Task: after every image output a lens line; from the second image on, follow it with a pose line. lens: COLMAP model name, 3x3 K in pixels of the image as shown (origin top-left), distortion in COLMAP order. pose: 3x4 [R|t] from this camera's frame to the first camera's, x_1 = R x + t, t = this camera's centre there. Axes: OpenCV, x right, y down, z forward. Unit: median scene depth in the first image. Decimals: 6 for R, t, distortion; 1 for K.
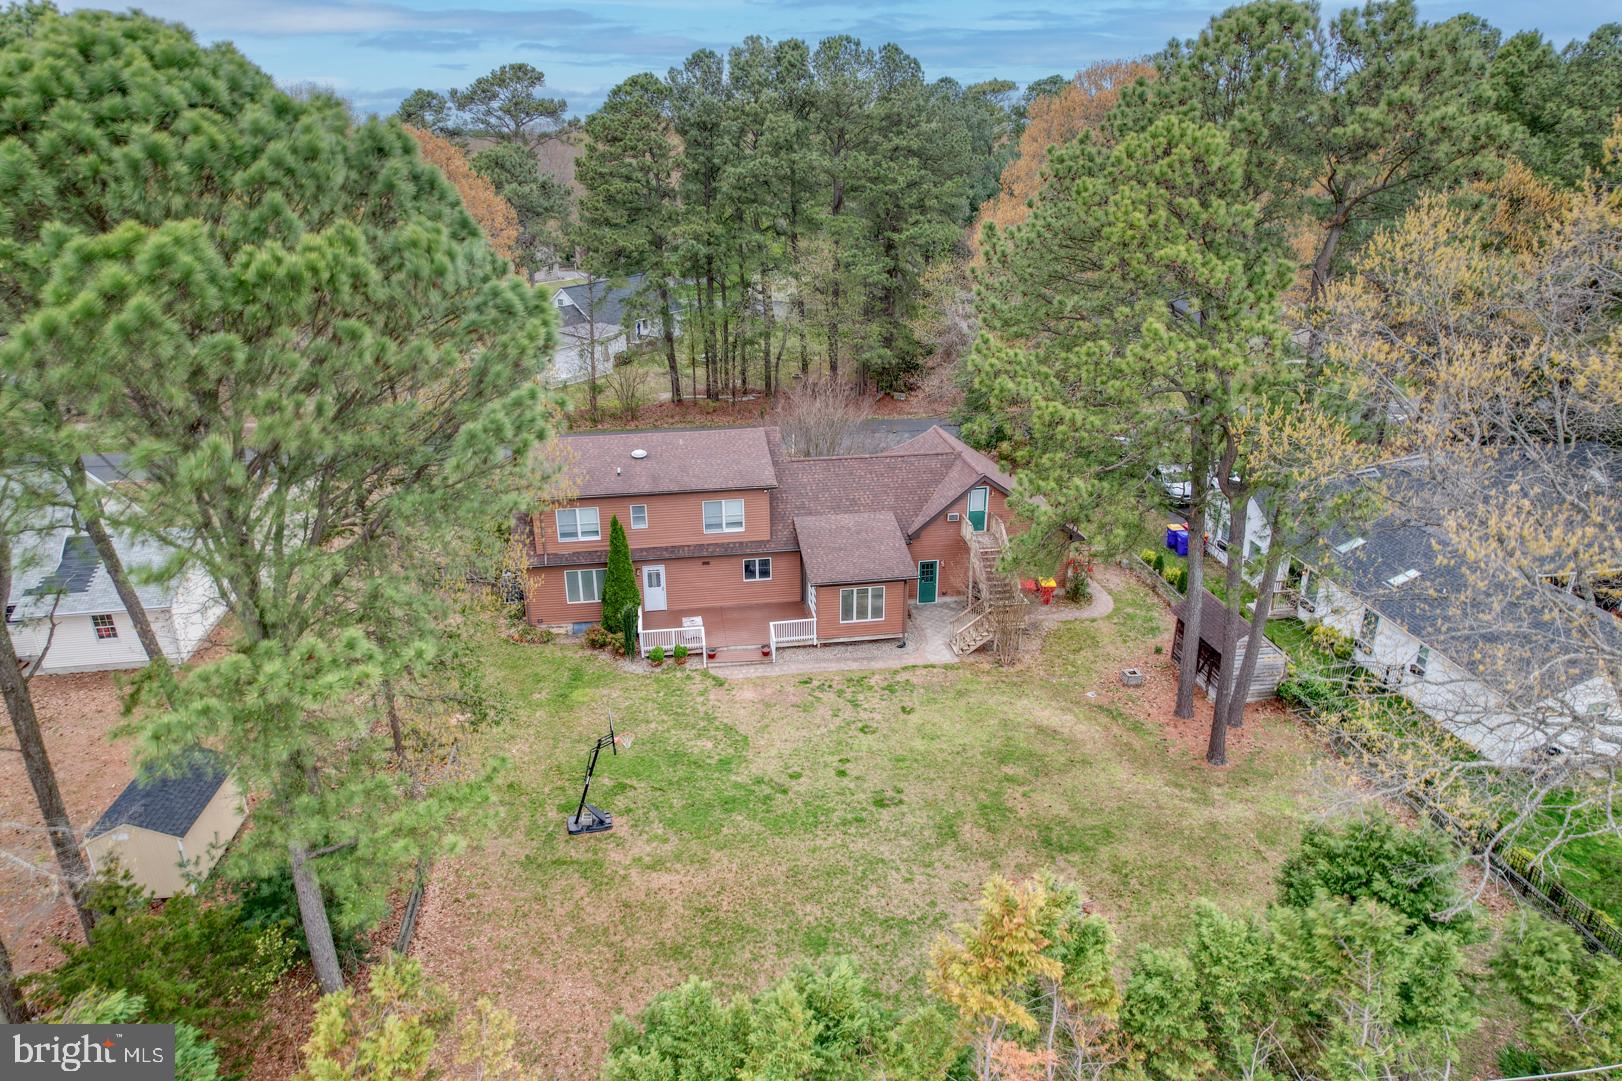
lens RADIAL K [[1039.3, 0, 811.0], [0, 1039.3, 540.5], [0, 0, 1]] dist [-0.052014, 0.000559]
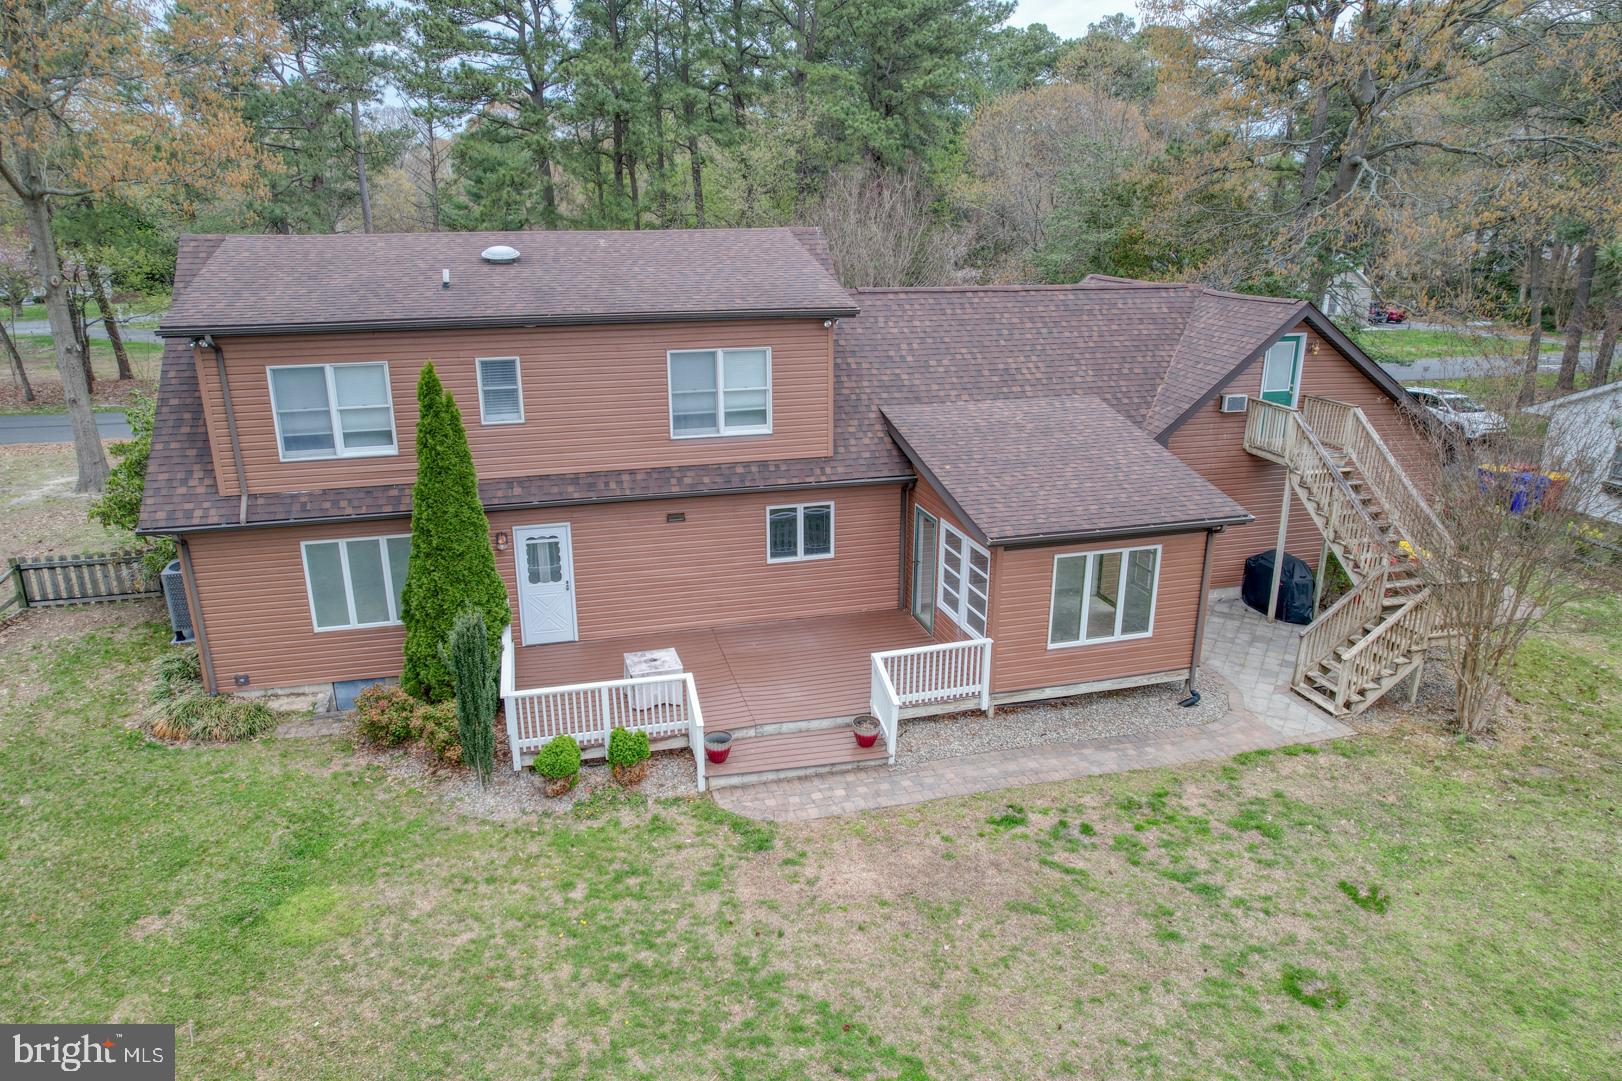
lens RADIAL K [[1039.3, 0, 811.0], [0, 1039.3, 540.5], [0, 0, 1]] dist [-0.052014, 0.000559]
pose [[0.993489, -0.029656, 0.109998, -0.097294], [0.036968, 0.997197, -0.065043, 0.060708], [-0.107761, 0.068686, 0.991801, 0.623750]]
